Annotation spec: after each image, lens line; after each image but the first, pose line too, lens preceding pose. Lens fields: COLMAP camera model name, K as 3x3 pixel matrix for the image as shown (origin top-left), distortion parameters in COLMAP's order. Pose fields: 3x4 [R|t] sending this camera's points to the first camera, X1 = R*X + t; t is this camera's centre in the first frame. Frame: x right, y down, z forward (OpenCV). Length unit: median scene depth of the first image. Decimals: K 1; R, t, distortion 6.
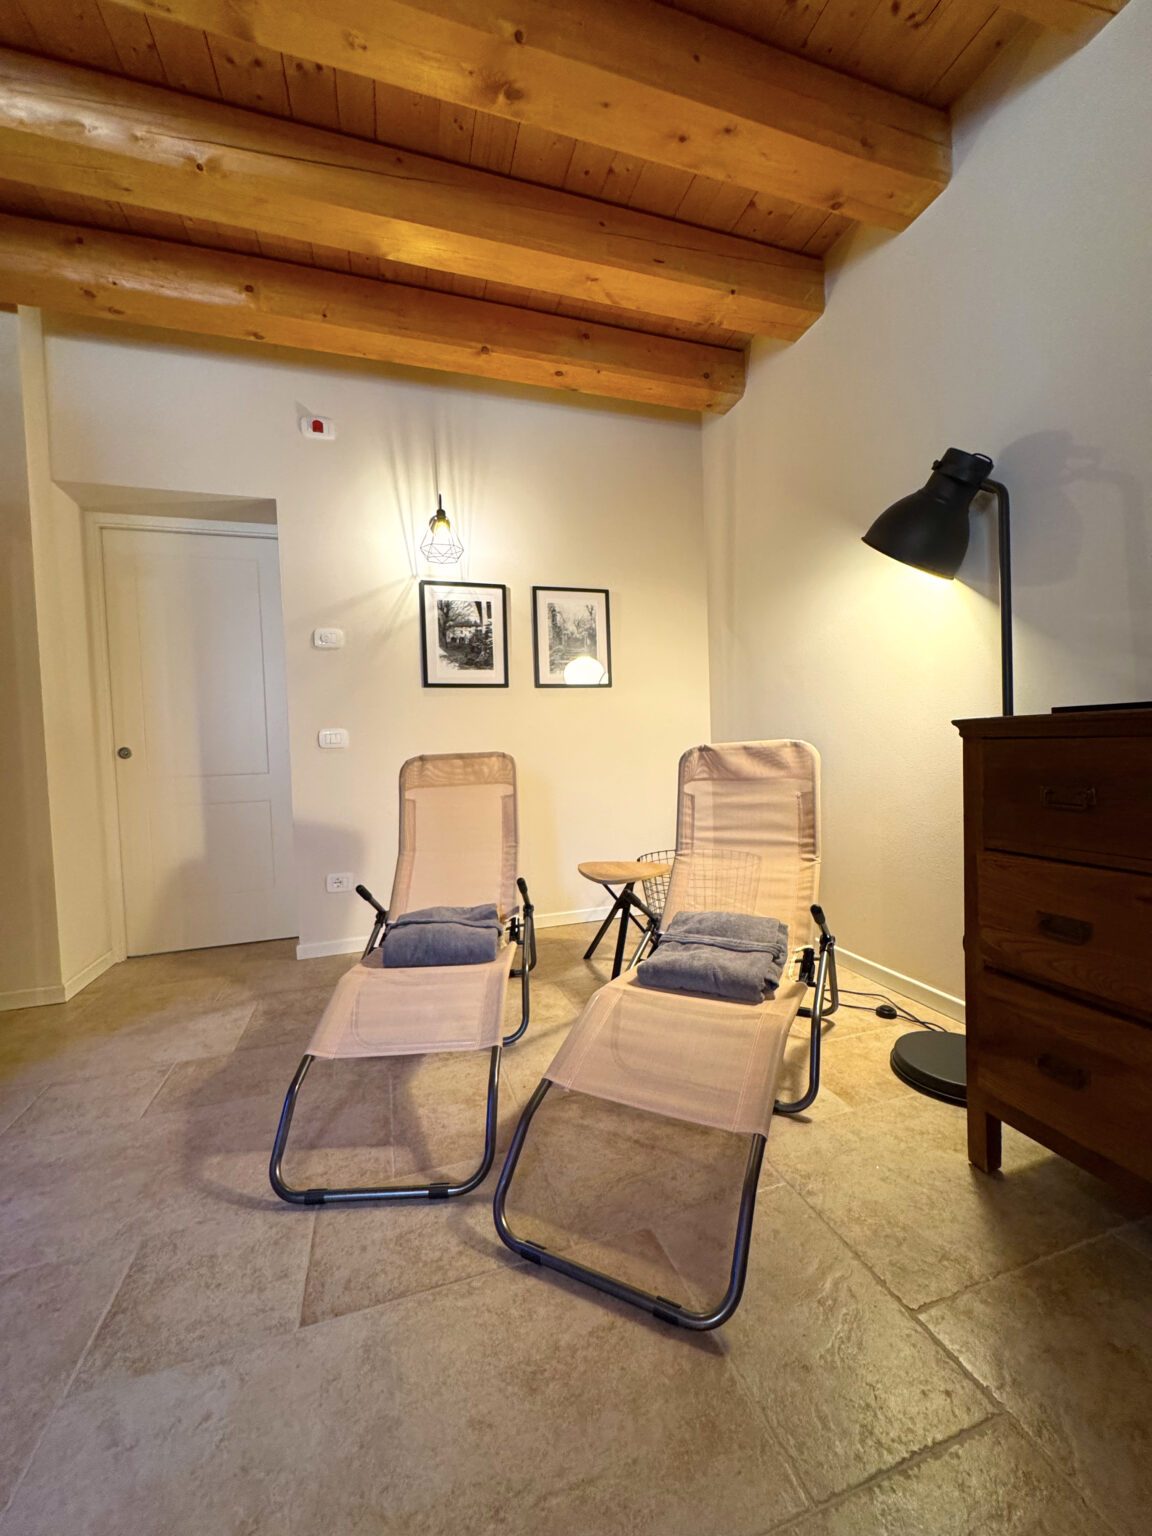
lens RADIAL K [[616.2, 0, 577.4], [0, 616.2, 764.7], [0, 0, 1]] dist [-0.000344, -0.000054]
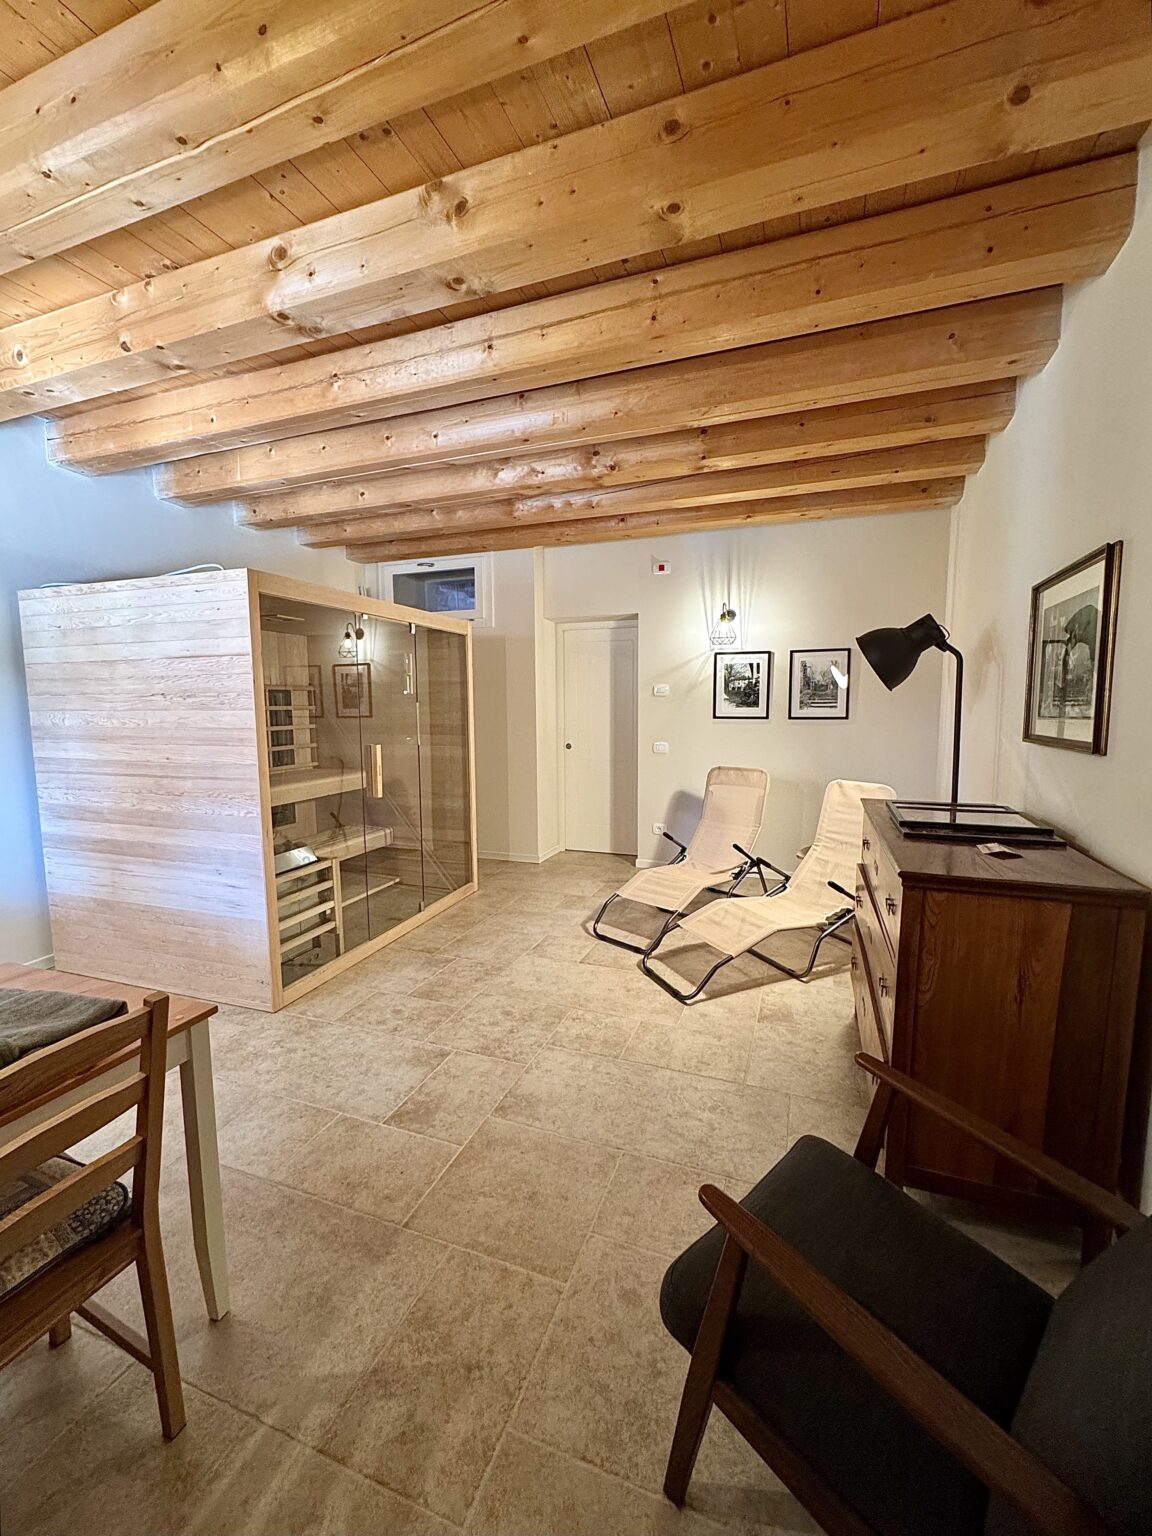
lens RADIAL K [[616.2, 0, 577.6], [0, 616.2, 767.9], [0, 0, 1]] dist [-0.000344, -0.000054]
pose [[0.780761, 0.096996, -0.617255, 0.485568], [-0.040264, 0.993635, 0.105210, -0.152368], [0.623531, -0.057291, 0.779697, -0.496074]]
